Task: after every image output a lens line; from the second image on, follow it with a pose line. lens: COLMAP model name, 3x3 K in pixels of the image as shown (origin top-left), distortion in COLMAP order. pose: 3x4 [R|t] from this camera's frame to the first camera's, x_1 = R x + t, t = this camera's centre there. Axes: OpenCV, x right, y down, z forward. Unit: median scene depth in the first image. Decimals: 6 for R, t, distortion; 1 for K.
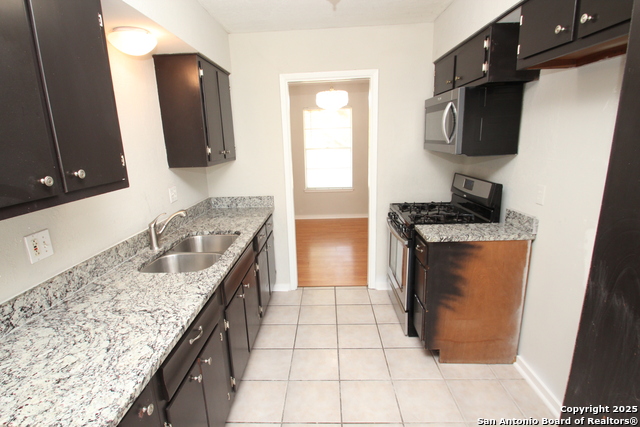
lens RADIAL K [[323.4, 0, 317.9], [0, 323.4, 215.3], [0, 0, 1]] dist [-0.007107, -0.007451]
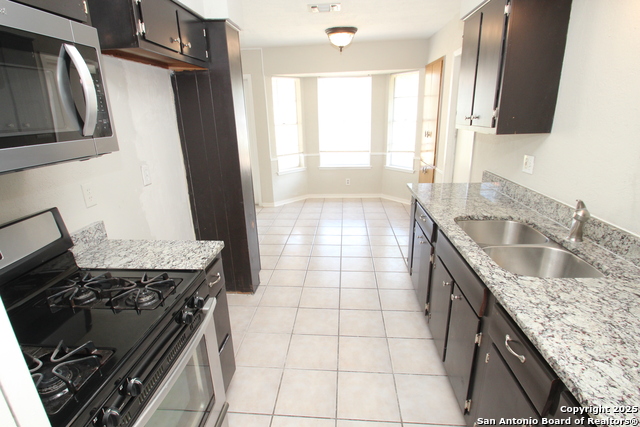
lens RADIAL K [[323.4, 0, 307.1], [0, 323.4, 214.3], [0, 0, 1]] dist [-0.007107, -0.007451]
pose [[-0.994380, 0.041191, 0.097524, 0.054926], [0.085691, 0.854117, 0.512973, -0.453514], [-0.062167, 0.518447, -0.852847, 1.923062]]
